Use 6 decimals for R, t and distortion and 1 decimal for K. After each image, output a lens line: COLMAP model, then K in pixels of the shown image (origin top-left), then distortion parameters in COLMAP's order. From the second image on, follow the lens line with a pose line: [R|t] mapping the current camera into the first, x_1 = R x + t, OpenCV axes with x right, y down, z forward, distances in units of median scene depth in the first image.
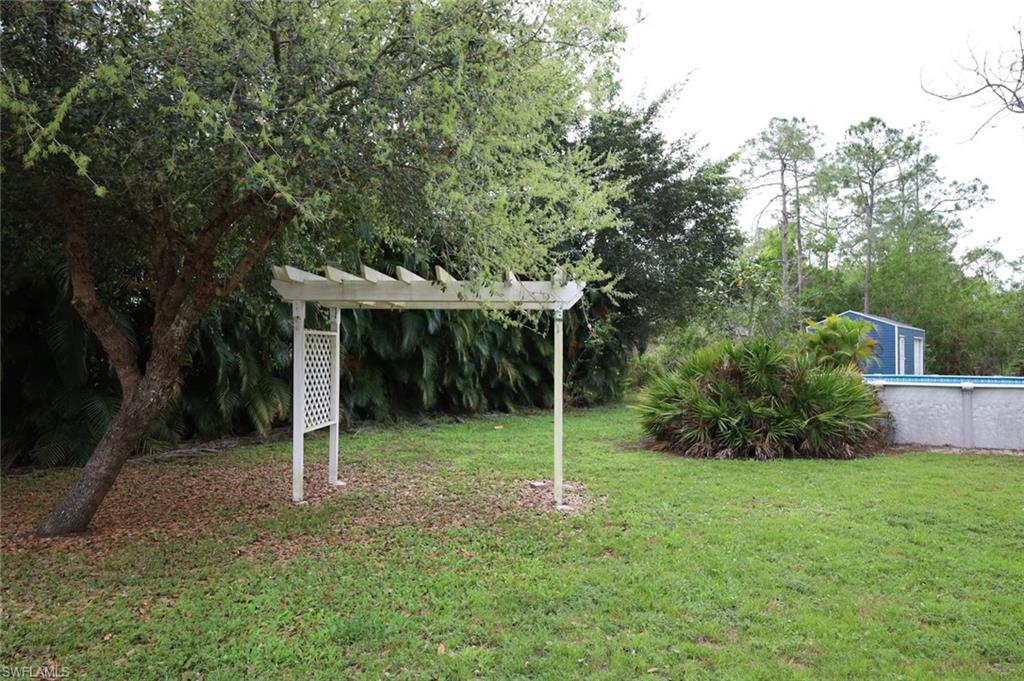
lens RADIAL K [[681.7, 0, 512.8], [0, 681.7, 327.5], [0, 0, 1]] dist [-0.044822, -0.001078]
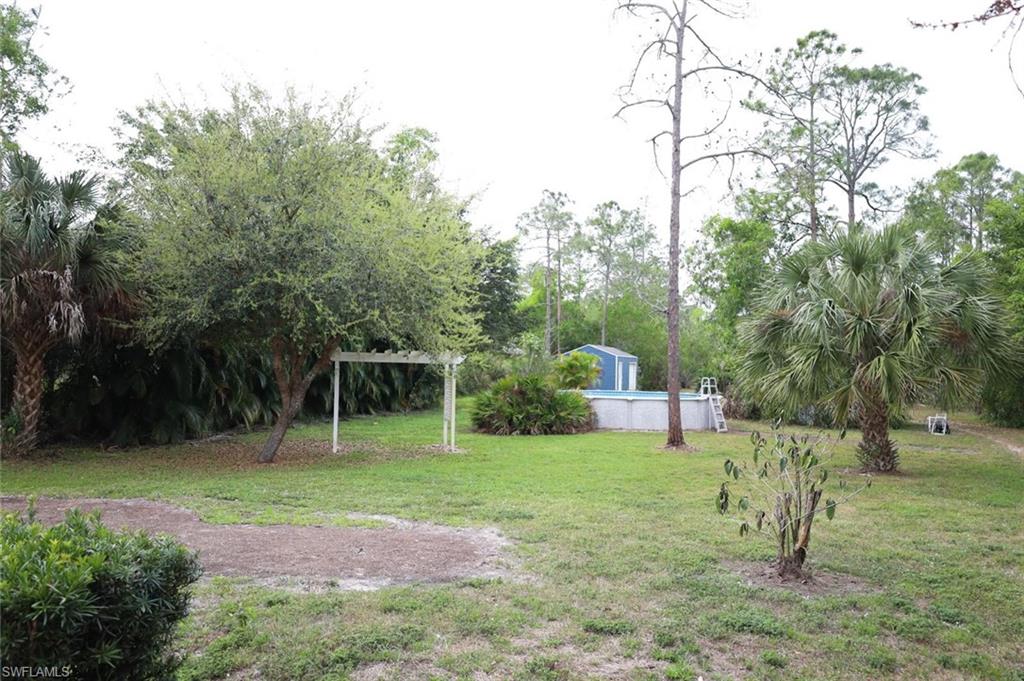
lens RADIAL K [[681.7, 0, 512.8], [0, 681.7, 327.5], [0, 0, 1]] dist [-0.044822, -0.001078]
pose [[0.945147, 0.031181, 0.325155, -0.202026], [-0.028296, 0.999507, -0.013600, -0.054479], [-0.325418, 0.003653, 0.945563, -0.505532]]
